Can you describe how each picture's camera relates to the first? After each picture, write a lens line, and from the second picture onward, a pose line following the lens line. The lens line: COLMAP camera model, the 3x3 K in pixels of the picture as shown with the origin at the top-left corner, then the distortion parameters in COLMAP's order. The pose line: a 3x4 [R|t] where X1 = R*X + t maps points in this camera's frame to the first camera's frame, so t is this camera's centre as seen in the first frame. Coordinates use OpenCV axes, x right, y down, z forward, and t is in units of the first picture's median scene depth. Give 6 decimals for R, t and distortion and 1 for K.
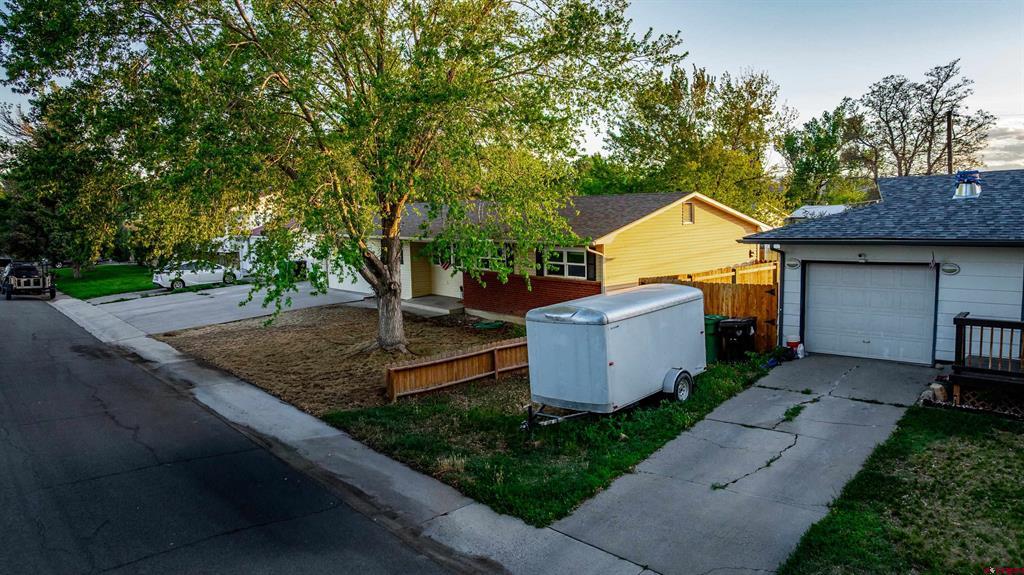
lens RADIAL K [[727.4, 0, 512.0], [0, 727.4, 287.5], [0, 0, 1]] dist [-0.023533, -0.006688]
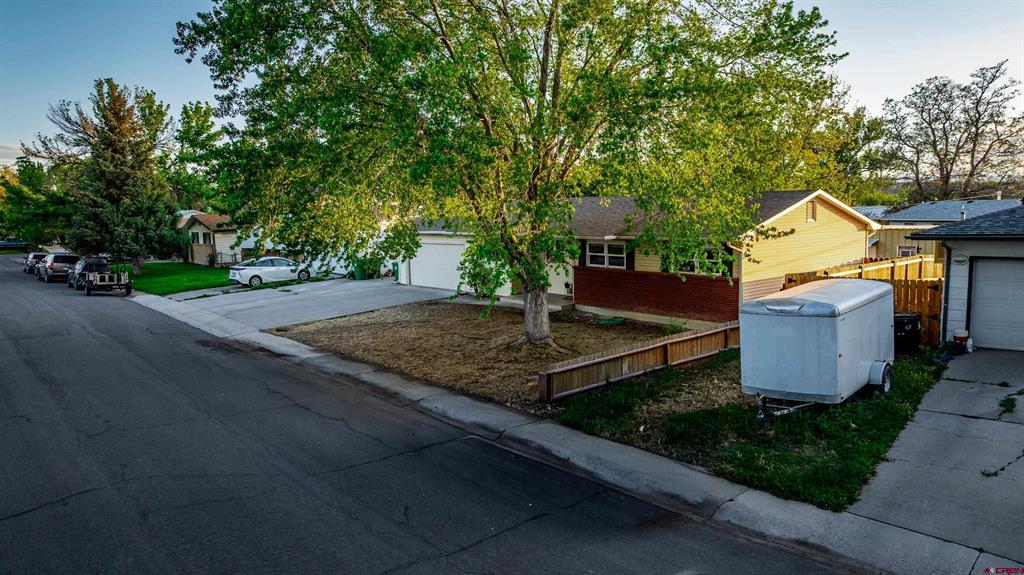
lens RADIAL K [[726.8, 0, 512.0], [0, 726.8, 287.5], [0, 0, 1]] dist [-0.026026, 0.013022]
pose [[0.999988, 0.003557, 0.003236, -0.175658], [-0.003556, 0.999994, -0.000409, 0.006260], [-0.003237, 0.000397, 0.999995, -0.008366]]
